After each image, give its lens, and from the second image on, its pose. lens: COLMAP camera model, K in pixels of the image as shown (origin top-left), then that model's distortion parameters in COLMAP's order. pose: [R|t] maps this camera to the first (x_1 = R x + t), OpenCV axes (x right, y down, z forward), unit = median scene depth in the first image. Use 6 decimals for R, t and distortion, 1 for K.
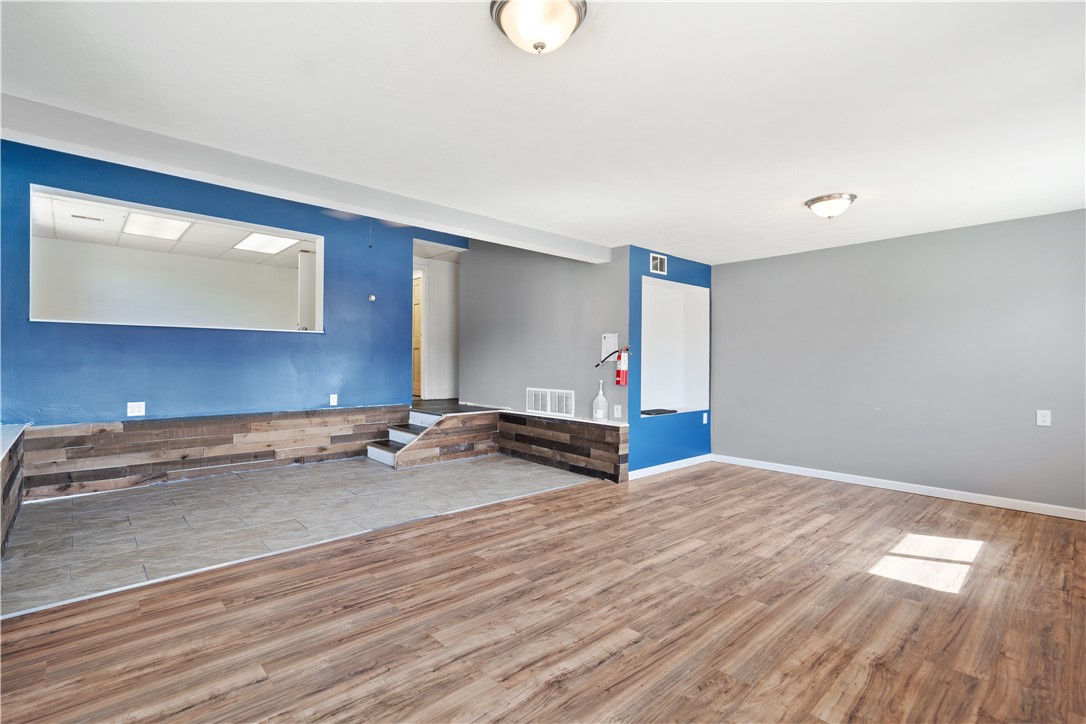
lens RADIAL K [[499.2, 0, 531.3], [0, 499.2, 364.1], [0, 0, 1]] dist [-0.003751, 0.002268]
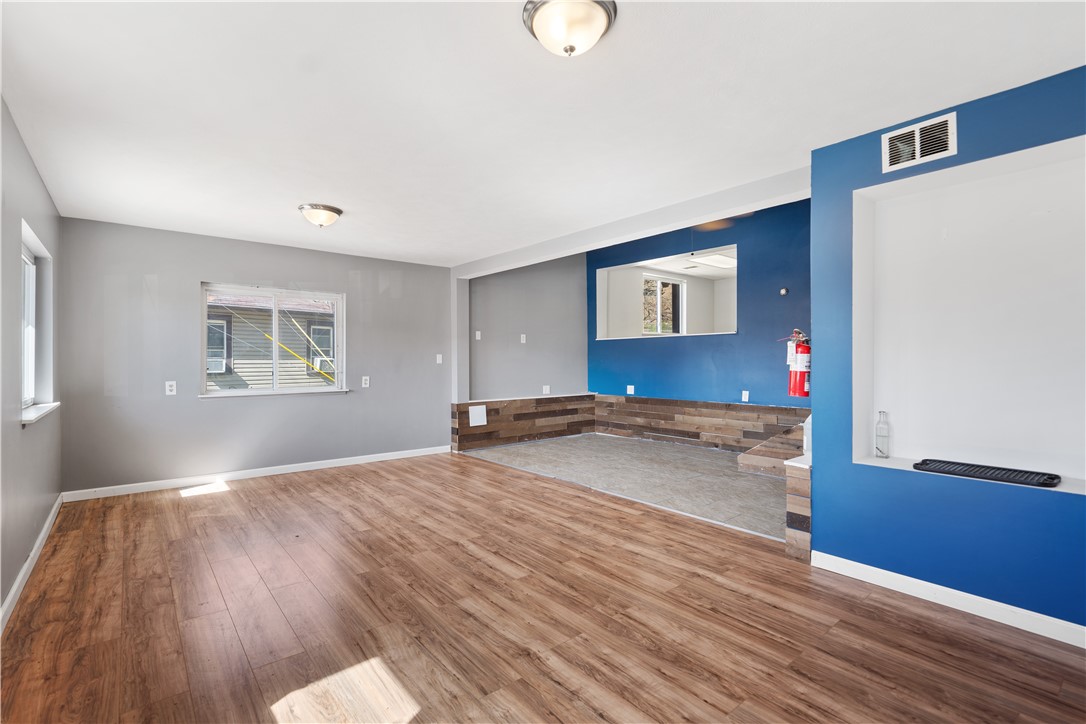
lens RADIAL K [[499.2, 0, 547.0], [0, 499.2, 361.8], [0, 0, 1]] dist [-0.003751, 0.002268]
pose [[-0.036969, -0.003143, -0.999311, 0.991887], [-0.000747, 0.999995, -0.003117, 0.003995], [0.999316, 0.000632, -0.036971, 0.917552]]
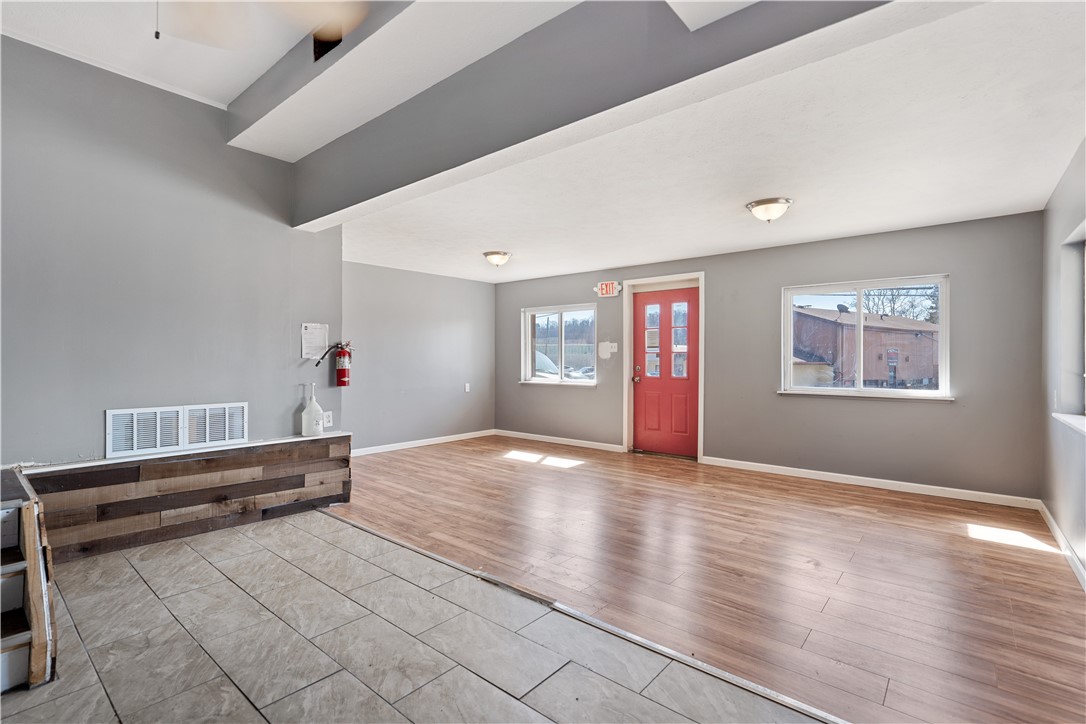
lens RADIAL K [[499.2, 0, 539.0], [0, 499.2, 357.4], [0, 0, 1]] dist [-0.003751, 0.002268]
pose [[-0.130038, -0.000368, 0.991509, -0.893816], [-0.000513, 1.000000, 0.000304, -0.010476], [-0.991509, -0.000469, -0.130038, 0.990649]]
